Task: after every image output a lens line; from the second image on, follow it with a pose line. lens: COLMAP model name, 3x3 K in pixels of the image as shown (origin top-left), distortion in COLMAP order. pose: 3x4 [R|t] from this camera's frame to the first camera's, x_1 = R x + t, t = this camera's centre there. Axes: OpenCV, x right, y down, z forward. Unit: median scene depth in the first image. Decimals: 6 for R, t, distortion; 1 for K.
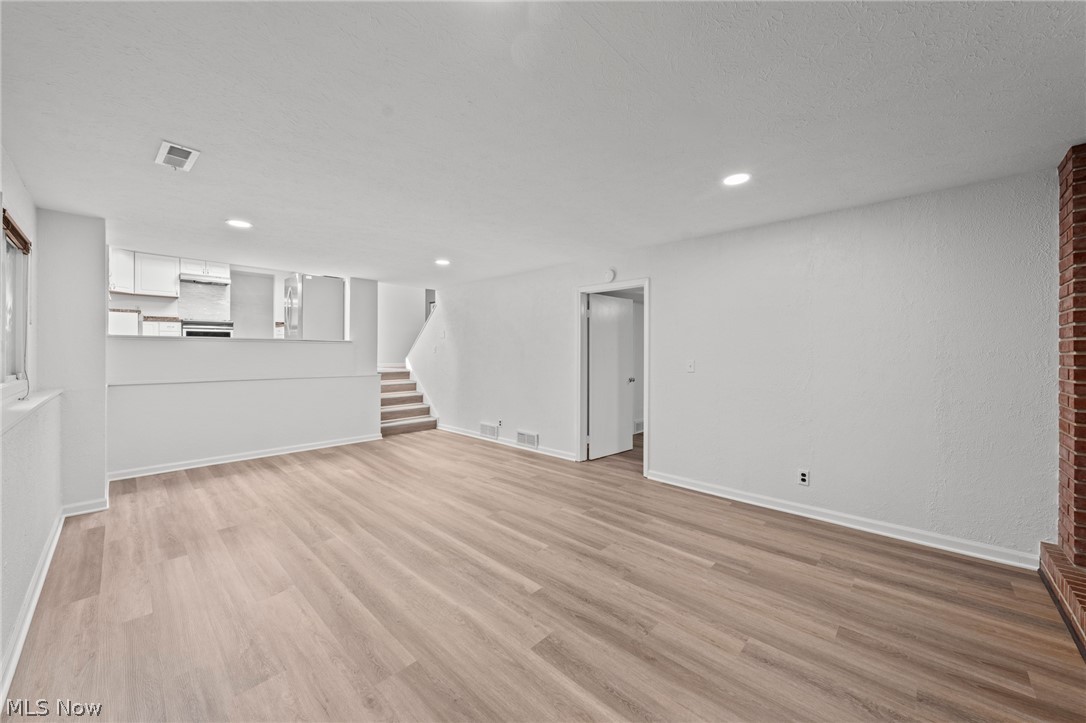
lens RADIAL K [[402.5, 0, 543.0], [0, 402.5, 361.5], [0, 0, 1]] dist [0.000607, 0.000042]
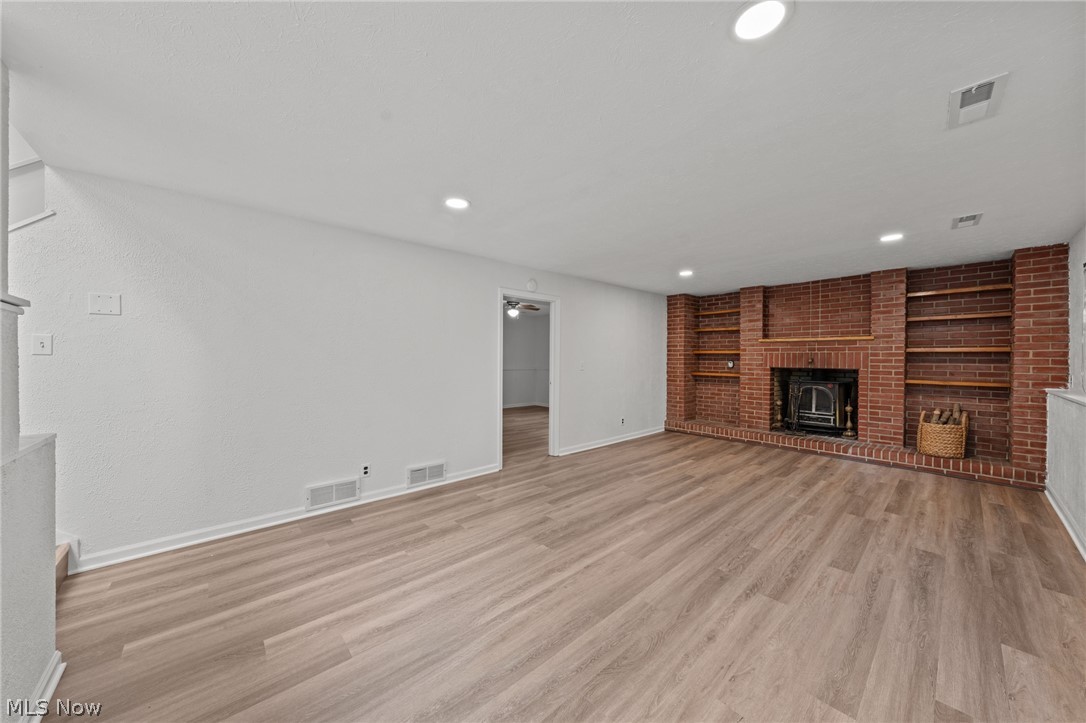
lens RADIAL K [[381.8, 0, 543.1], [0, 381.8, 358.6], [0, 0, 1]] dist [0.001051, 0.000316]
pose [[0.071017, -0.005972, 0.997457, -1.071234], [0.016910, 0.999846, 0.004783, -0.023926], [-0.997332, 0.016527, 0.071107, 1.103492]]
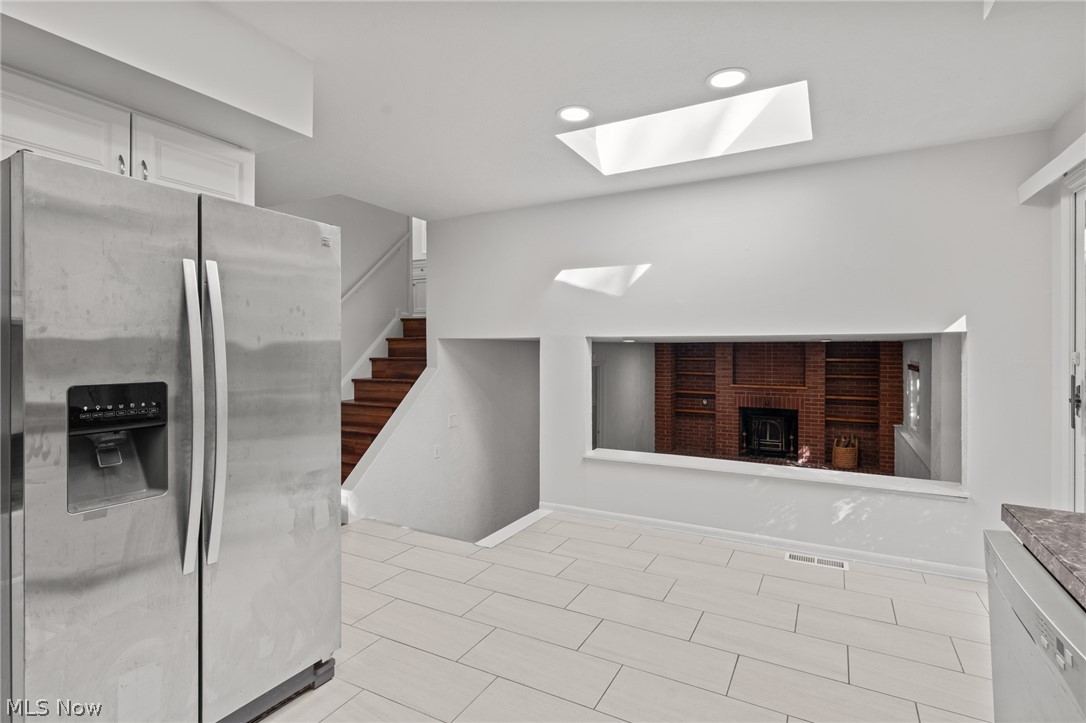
lens RADIAL K [[531.7, 0, 545.3], [0, 531.7, 351.2], [0, 0, 1]] dist [0.001220, 0.000021]
pose [[-0.264418, -0.006430, 0.964387, -1.919135], [0.020539, 0.999713, 0.012296, -0.330437], [-0.964189, 0.023059, -0.264211, 2.056740]]
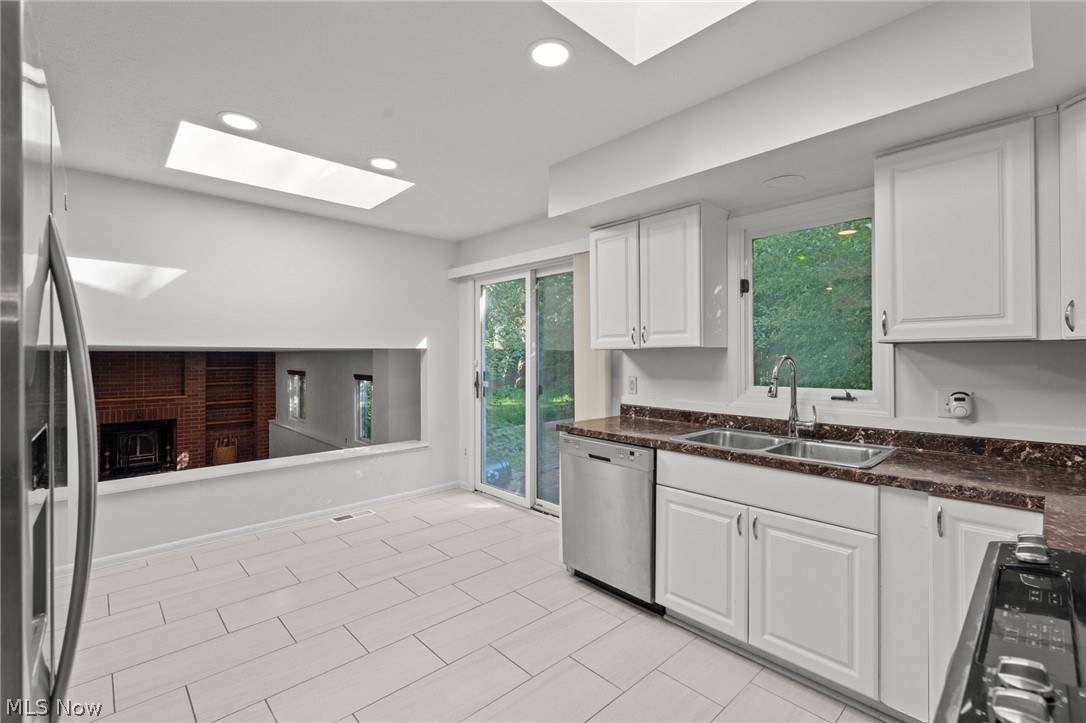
lens RADIAL K [[476.1, 0, 543.3], [0, 476.1, 354.1], [0, 0, 1]] dist [0.000498, 0.000135]
pose [[-0.998617, 0.000826, 0.052559, -1.651257], [0.001702, 0.999861, 0.016612, -0.342780], [-0.052538, 0.016679, -0.998480, 2.466886]]
